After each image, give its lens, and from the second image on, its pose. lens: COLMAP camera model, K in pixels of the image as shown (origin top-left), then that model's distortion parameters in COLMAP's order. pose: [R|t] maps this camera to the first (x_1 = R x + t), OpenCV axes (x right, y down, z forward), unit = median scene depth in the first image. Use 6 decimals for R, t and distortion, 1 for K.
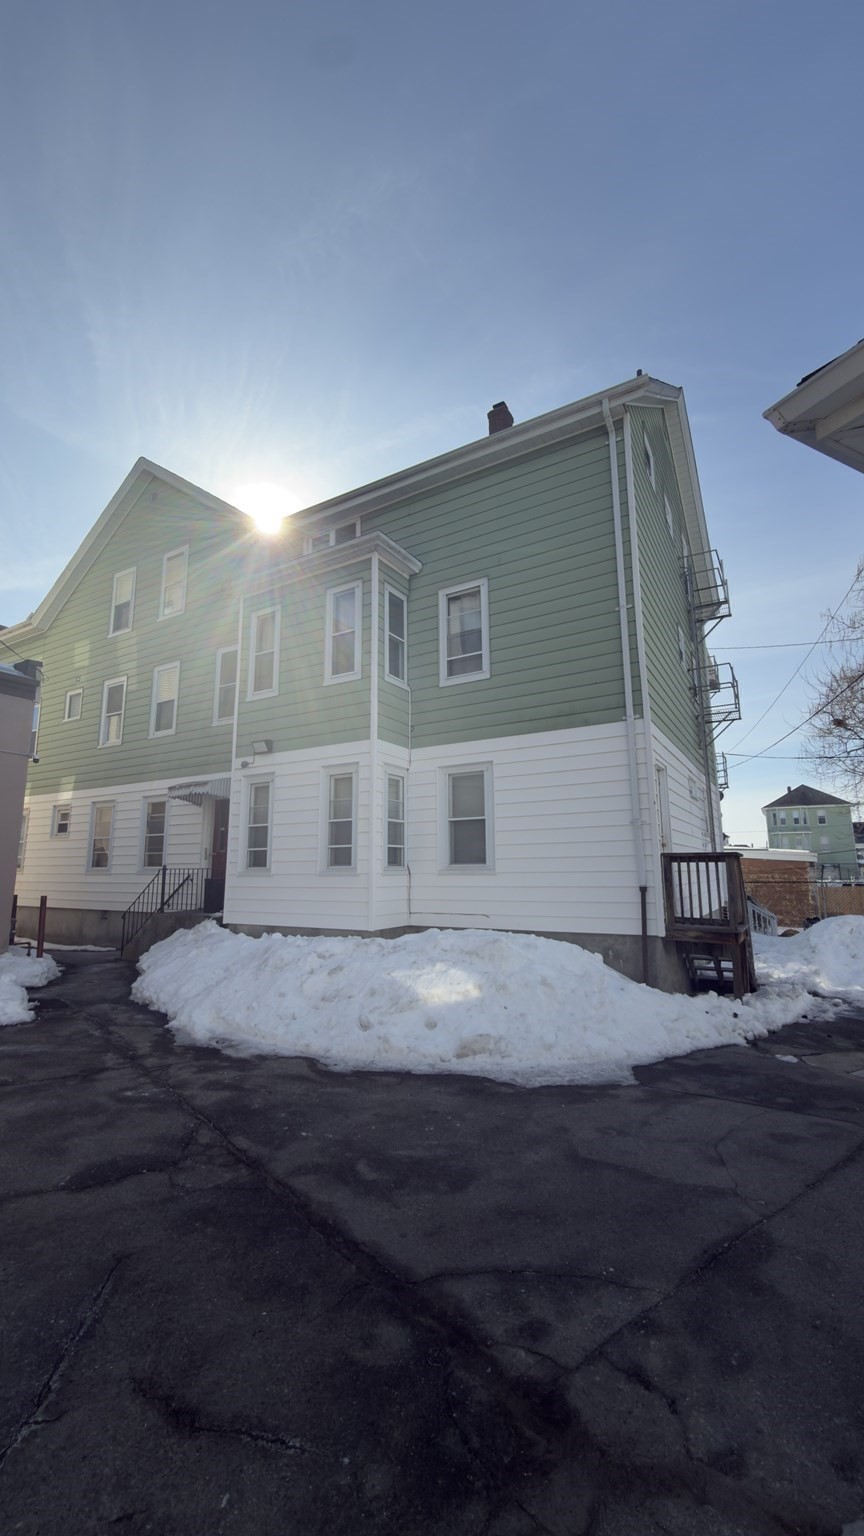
lens RADIAL K [[607.2, 0, 426.9], [0, 607.2, 771.2], [0, 0, 1]] dist [0.002268, -0.000622]
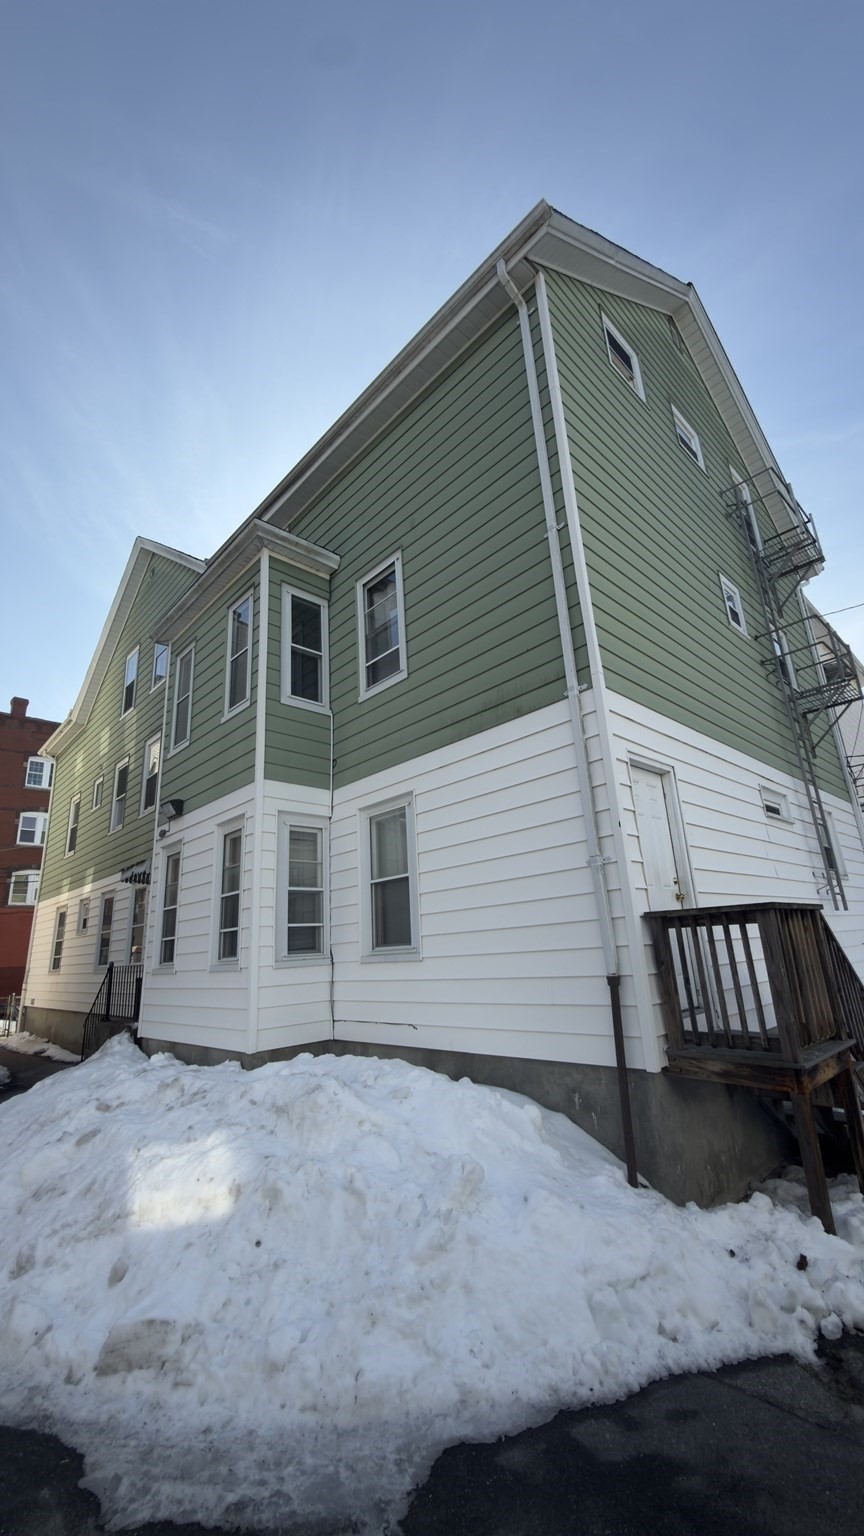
lens RADIAL K [[607.2, 0, 432.0], [0, 607.2, 770.3], [0, 0, 1]] dist [0.002268, -0.000622]
pose [[0.962255, -0.122926, -0.242807, 0.314737], [0.094111, 0.987435, -0.126944, 0.051862], [0.255361, 0.099302, 0.961733, 0.356563]]
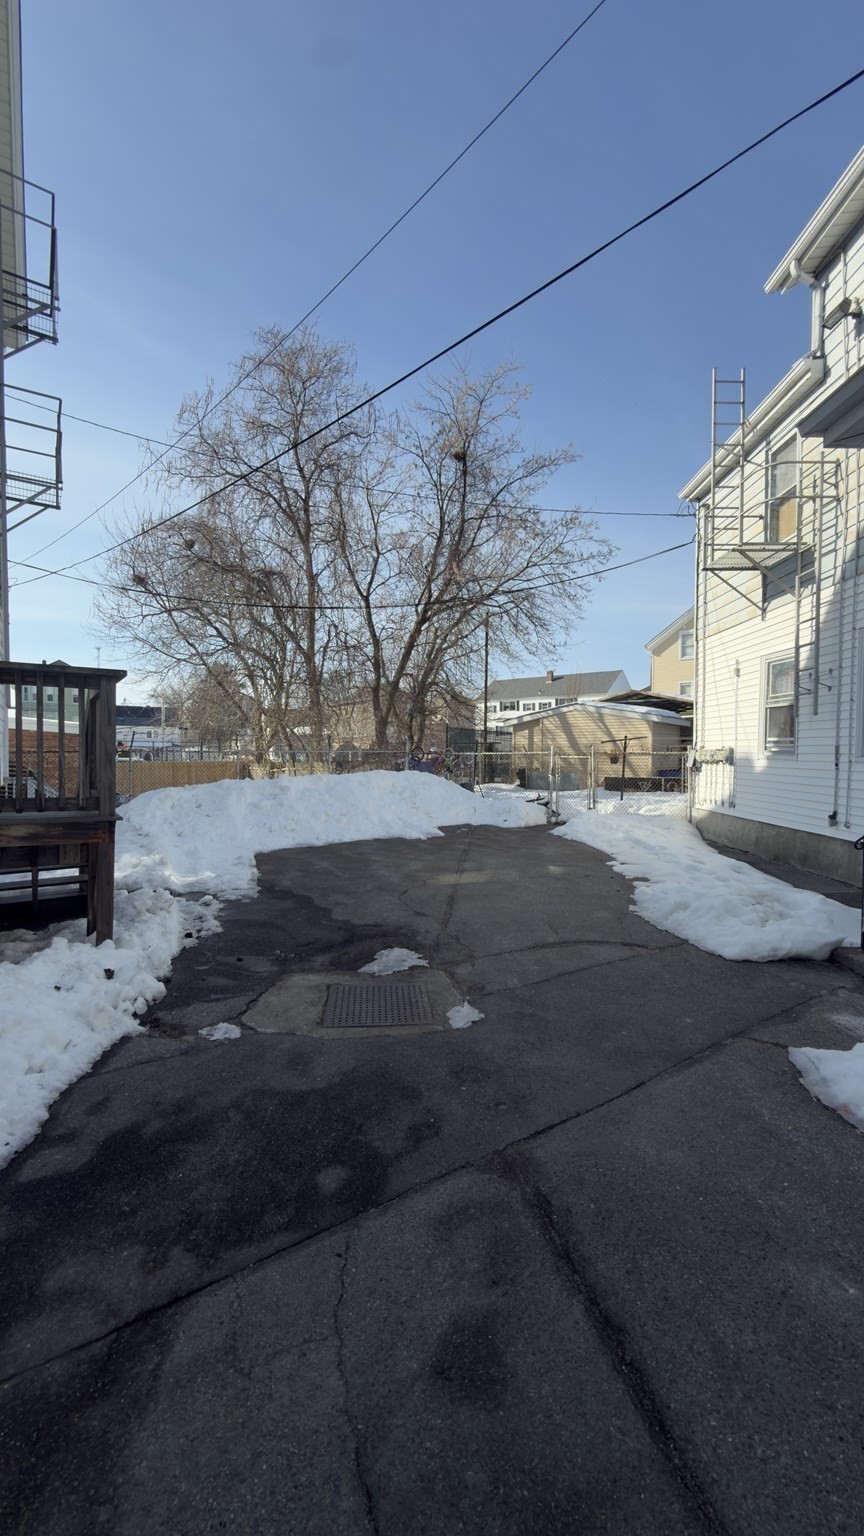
lens RADIAL K [[607.2, 0, 436.9], [0, 607.2, 770.6], [0, 0, 1]] dist [0.002268, -0.000622]
pose [[0.426635, -0.021565, 0.904167, 0.126287], [-0.149177, 0.984345, 0.093868, 0.109682], [-0.892036, -0.174929, 0.416739, 0.446326]]
